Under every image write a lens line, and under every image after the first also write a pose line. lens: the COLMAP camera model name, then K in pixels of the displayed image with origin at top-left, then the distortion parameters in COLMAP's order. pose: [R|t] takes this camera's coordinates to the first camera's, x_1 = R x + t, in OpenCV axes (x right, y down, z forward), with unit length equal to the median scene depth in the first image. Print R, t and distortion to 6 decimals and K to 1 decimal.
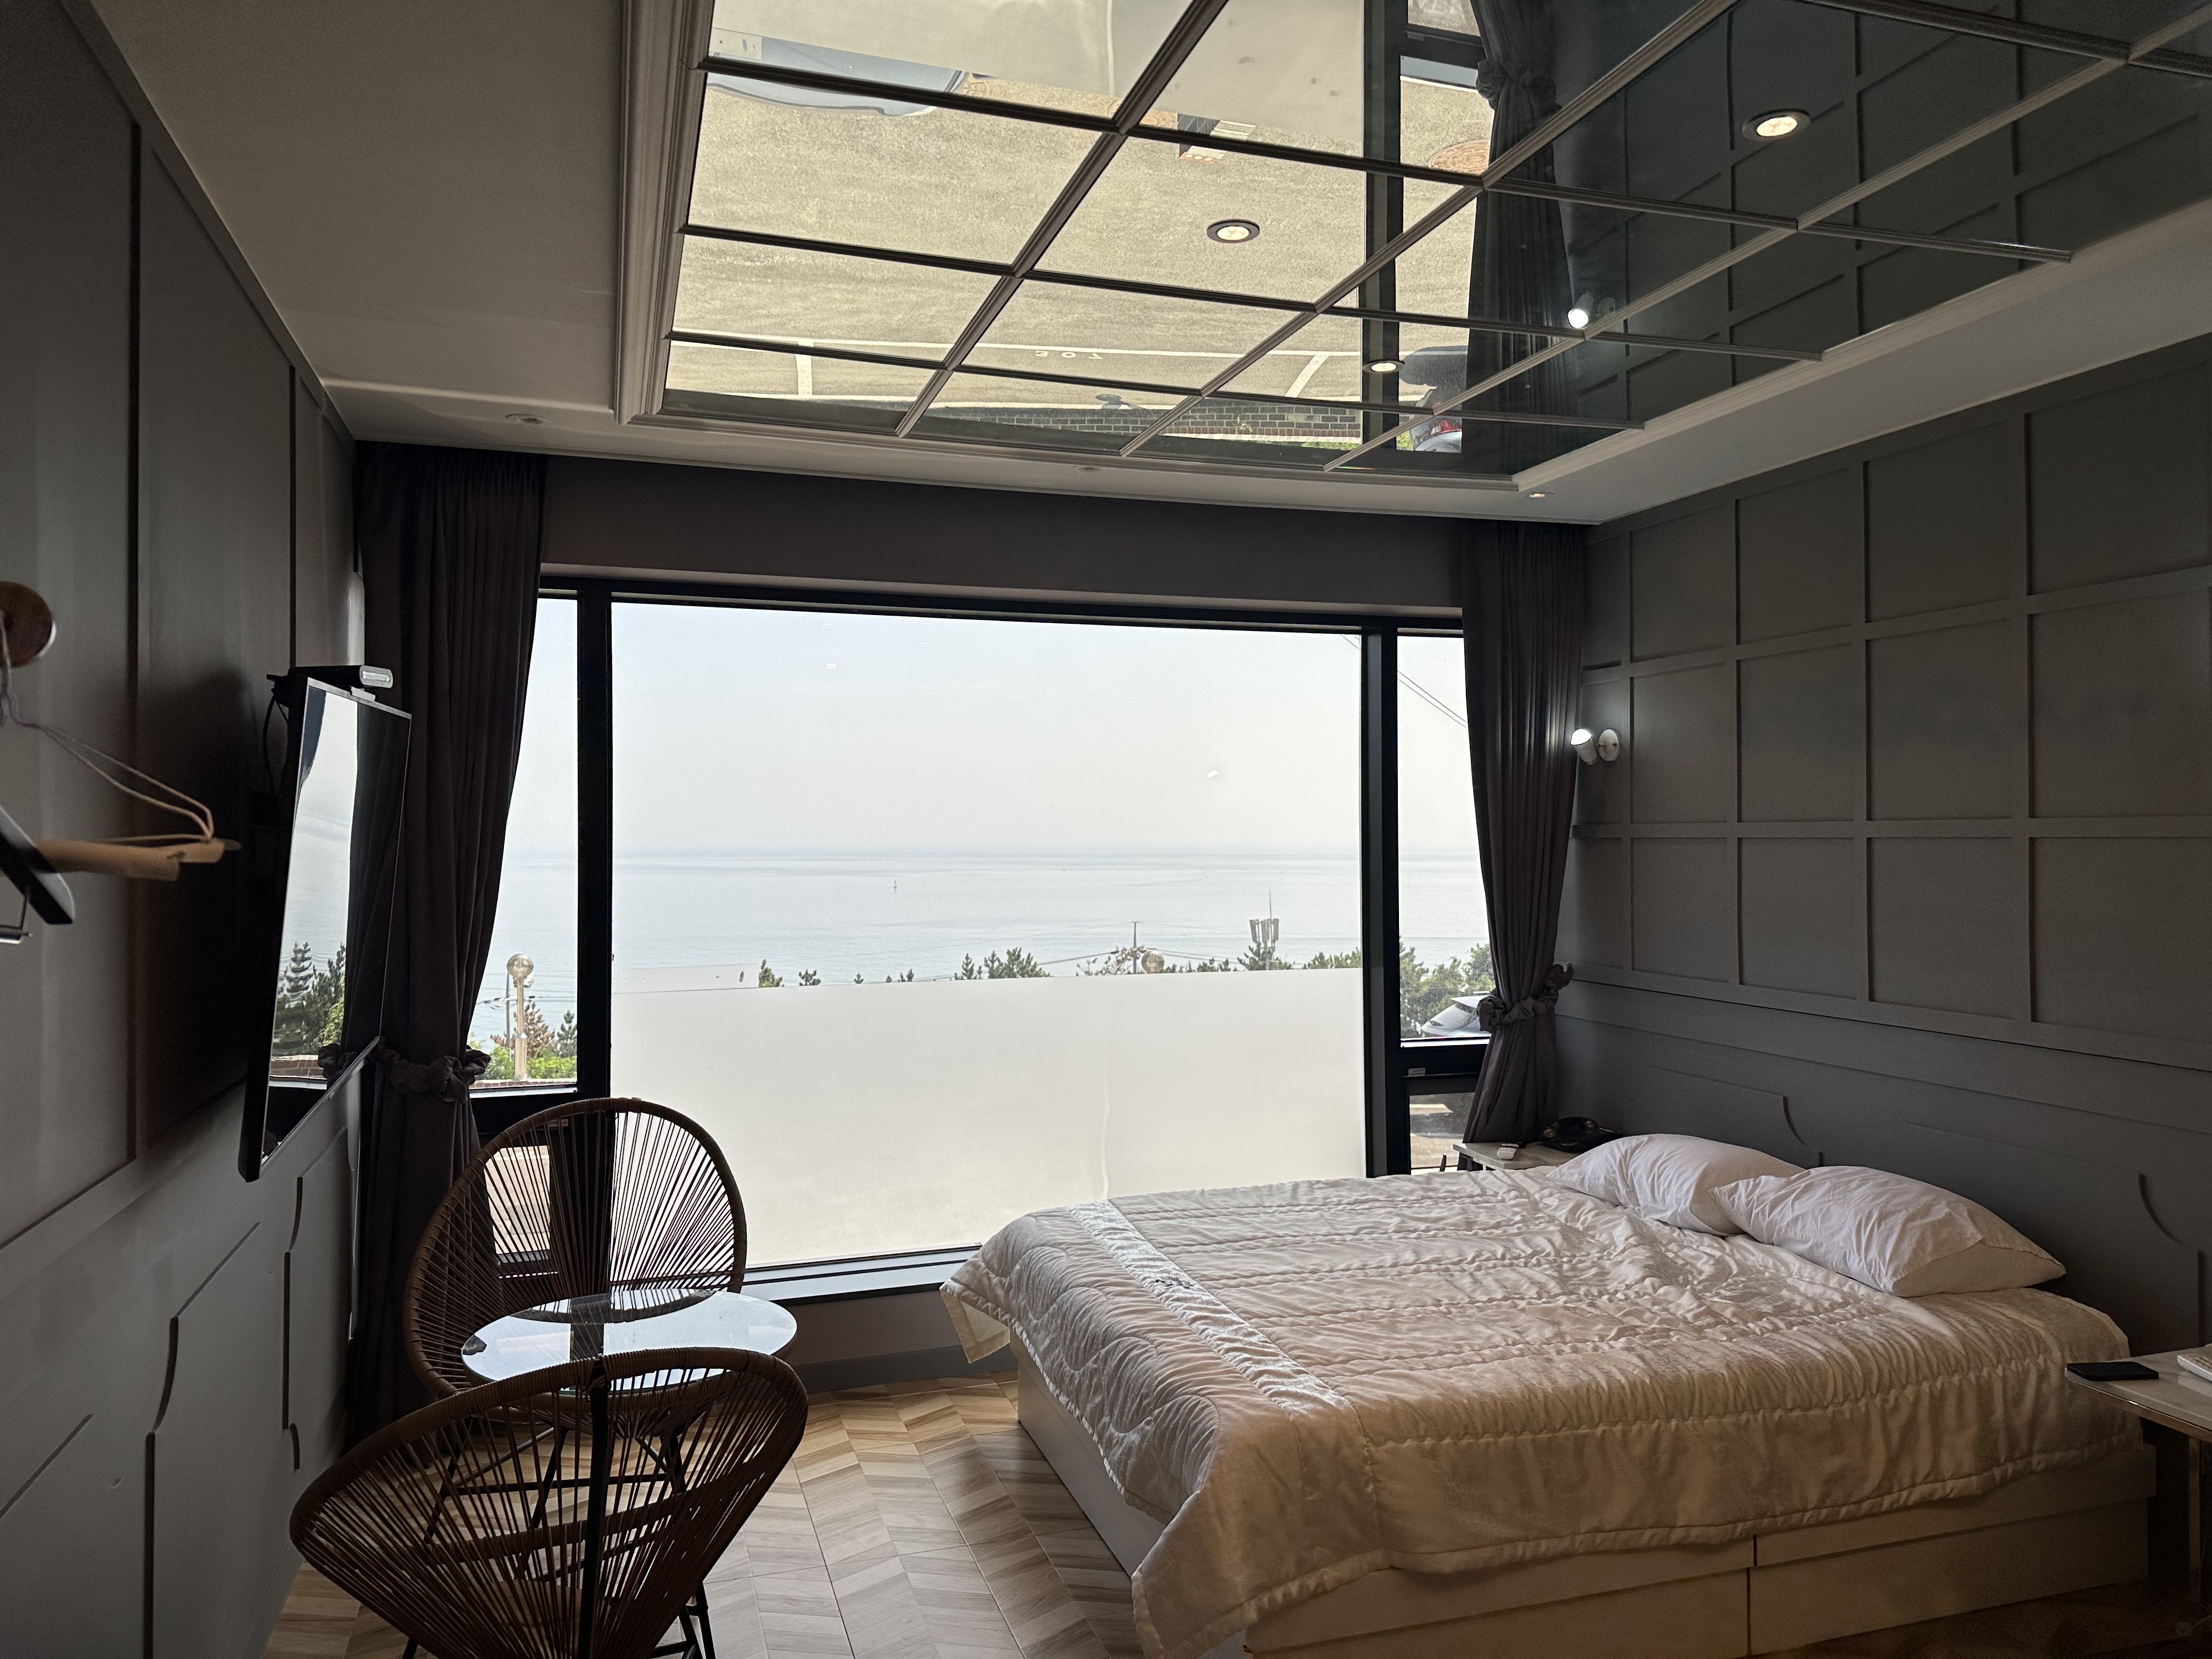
lens RADIAL K [[1533.9, 0, 1120.3], [0, 1533.9, 827.5], [0, 0, 1]] dist [0.072975, -0.000740]
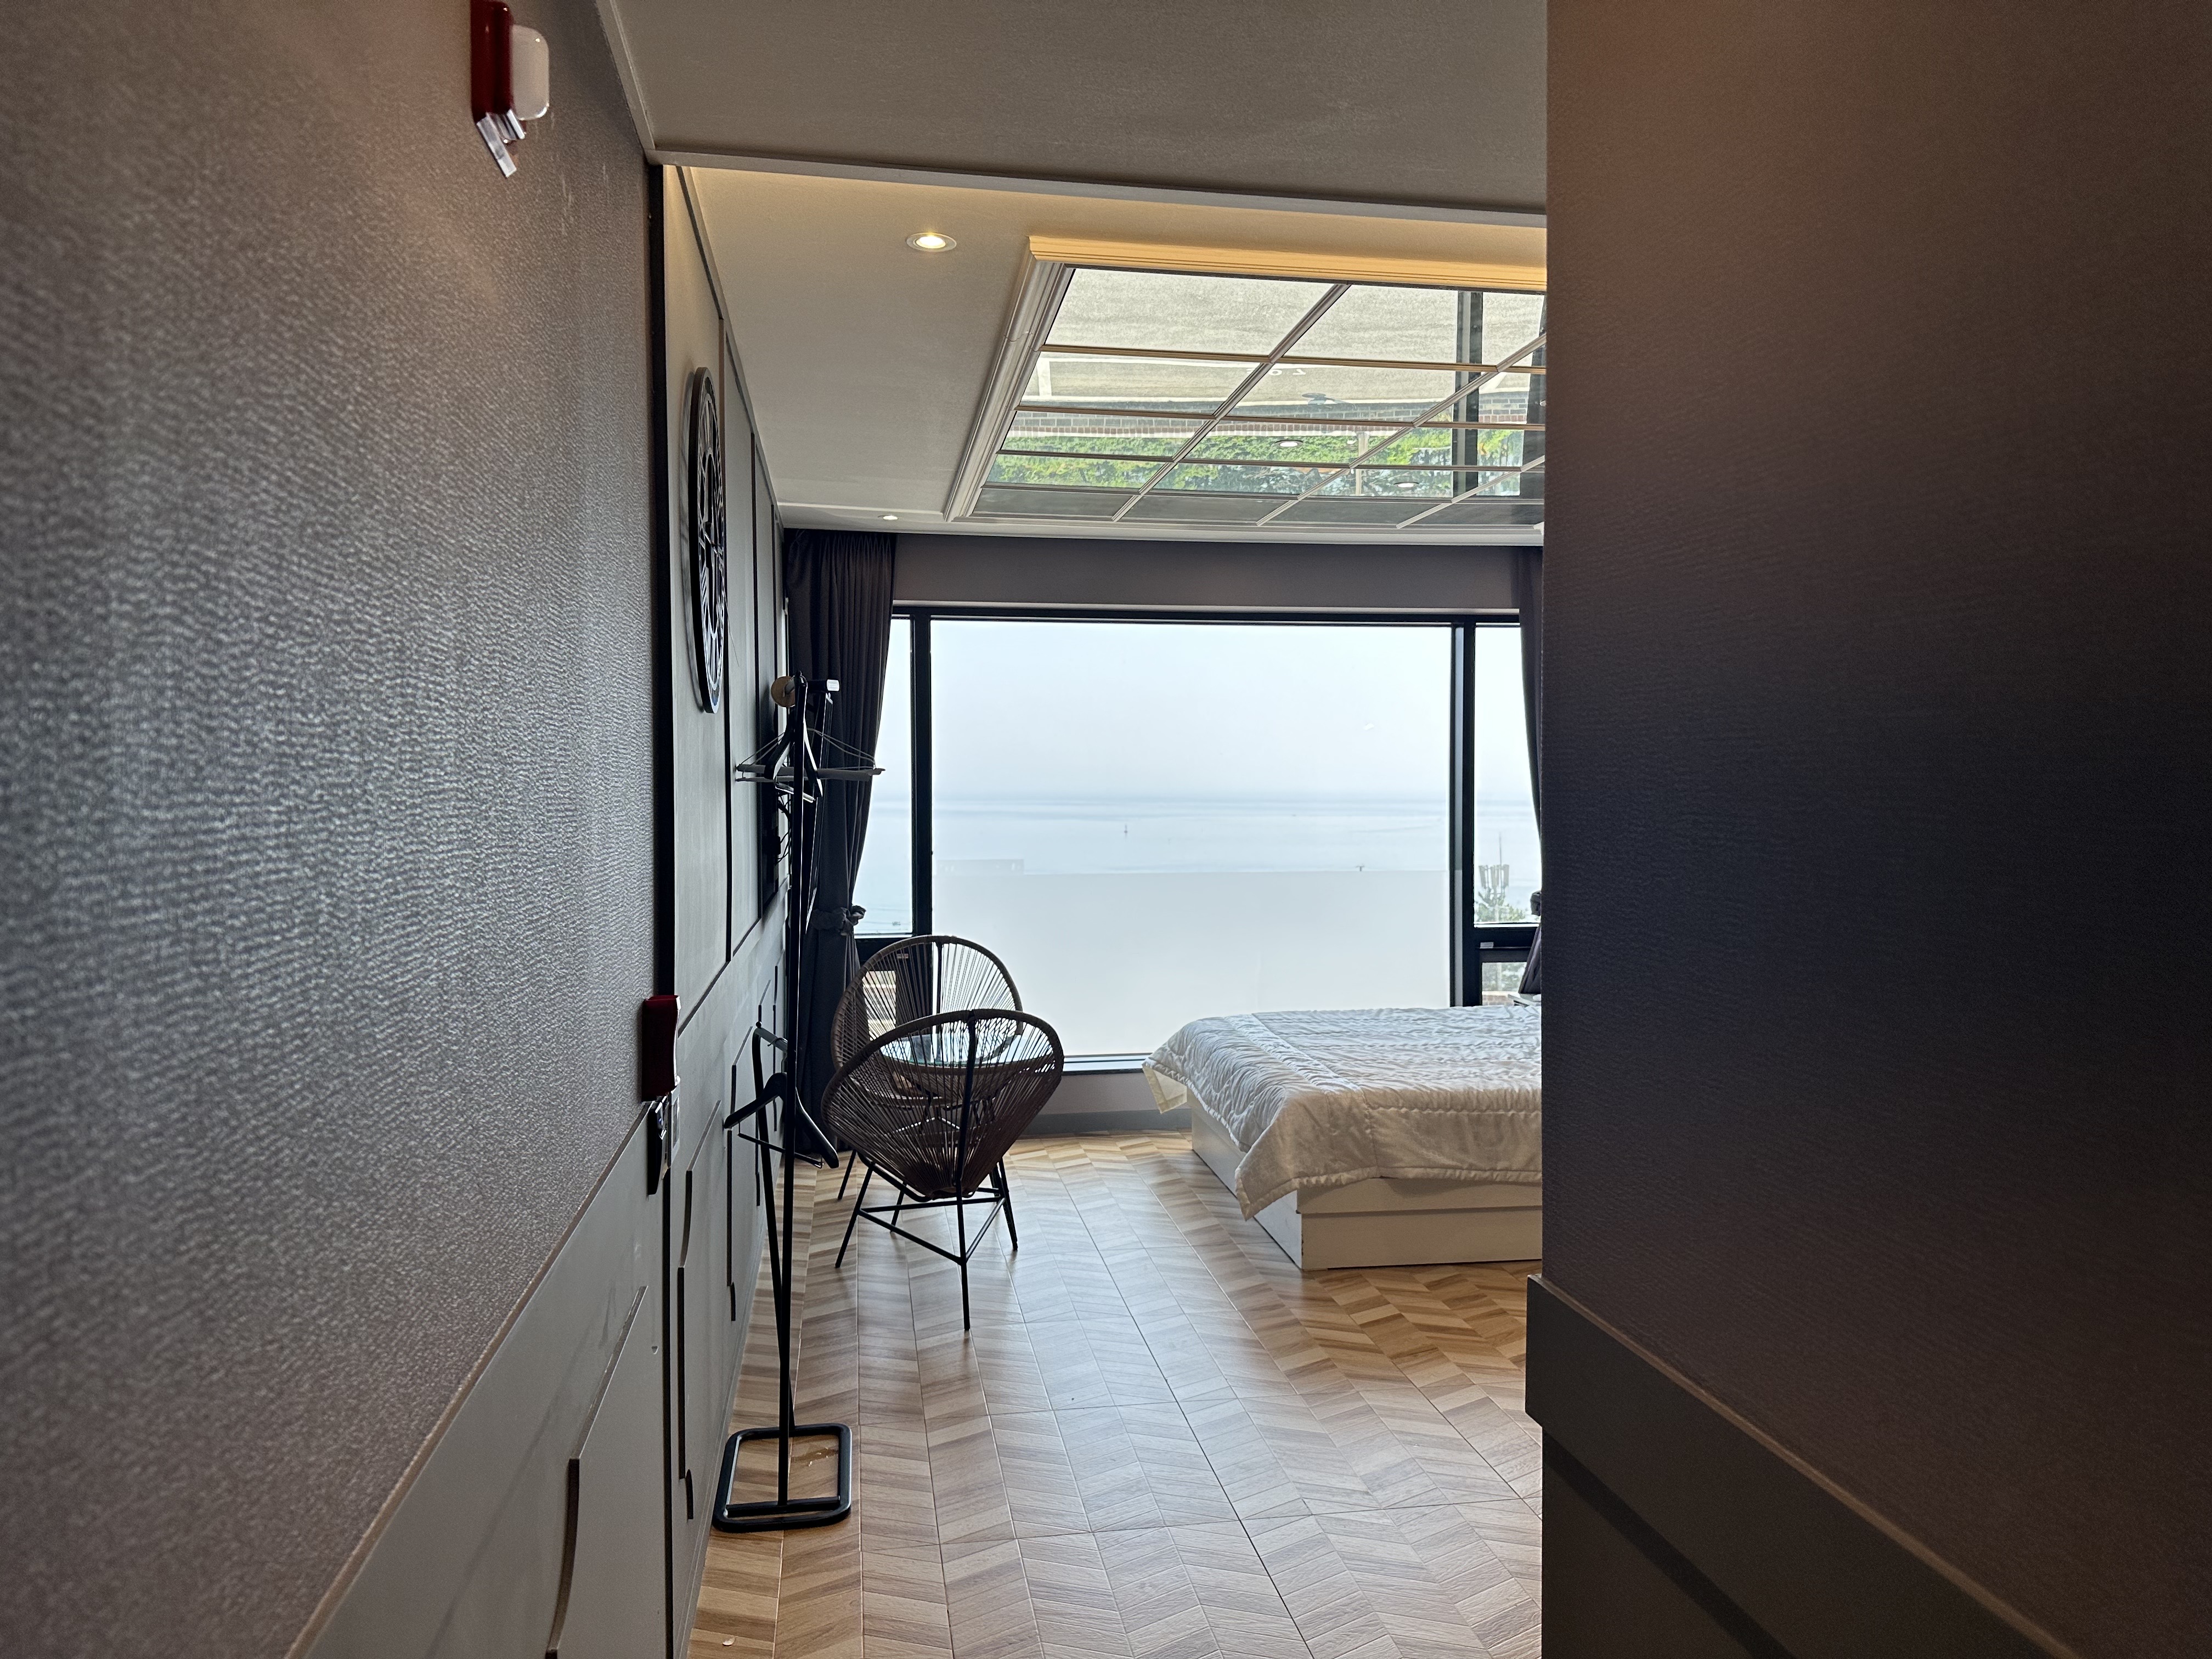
lens RADIAL K [[1533.9, 0, 1120.3], [0, 1533.9, 827.5], [0, 0, 1]] dist [0.072975, -0.000740]
pose [[0.988802, 0.006153, -0.149103, 0.097522], [-0.000843, 0.999364, 0.035650, 0.005443], [0.149228, -0.035125, 0.988179, -0.557631]]
